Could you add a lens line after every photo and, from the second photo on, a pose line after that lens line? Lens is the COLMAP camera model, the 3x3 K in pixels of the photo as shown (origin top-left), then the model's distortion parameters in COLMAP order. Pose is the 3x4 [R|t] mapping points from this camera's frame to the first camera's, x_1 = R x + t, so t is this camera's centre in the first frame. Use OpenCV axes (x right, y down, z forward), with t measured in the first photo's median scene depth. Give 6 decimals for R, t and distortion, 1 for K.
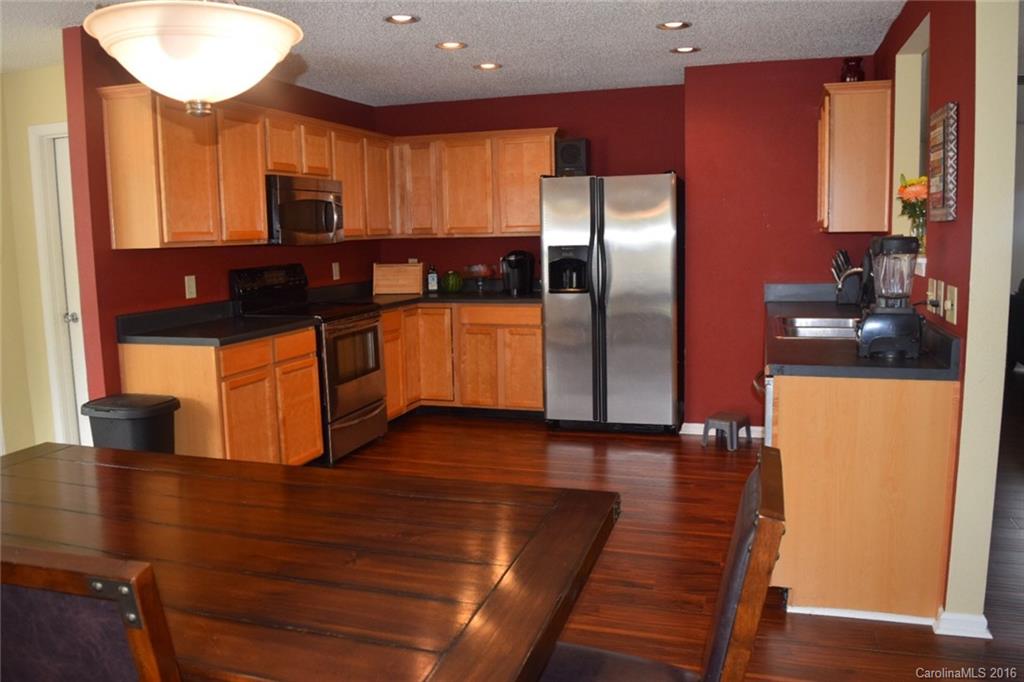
lens RADIAL K [[803.4, 0, 511.8], [0, 803.4, 338.9], [0, 0, 1]] dist [-0.084070, 0.021122]
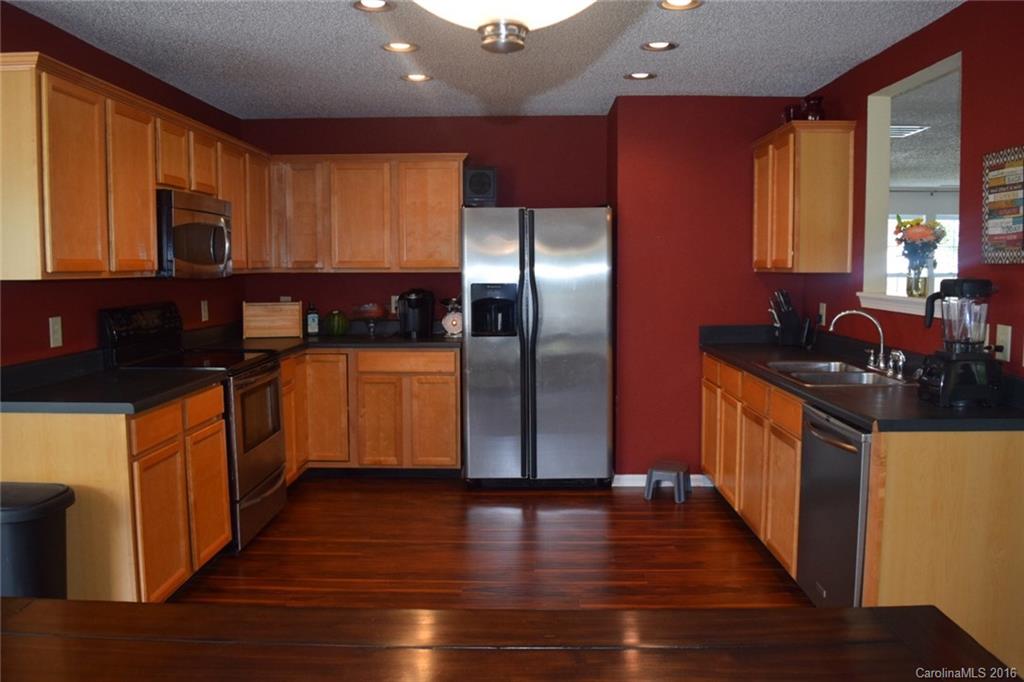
lens RADIAL K [[803.4, 0, 510.6], [0, 803.4, 337.6], [0, 0, 1]] dist [-0.084070, 0.021122]
pose [[0.958795, -0.006892, 0.284015, -0.170518], [0.020481, 0.998781, -0.044903, -0.015314], [-0.283359, 0.048870, 0.957768, 0.138956]]
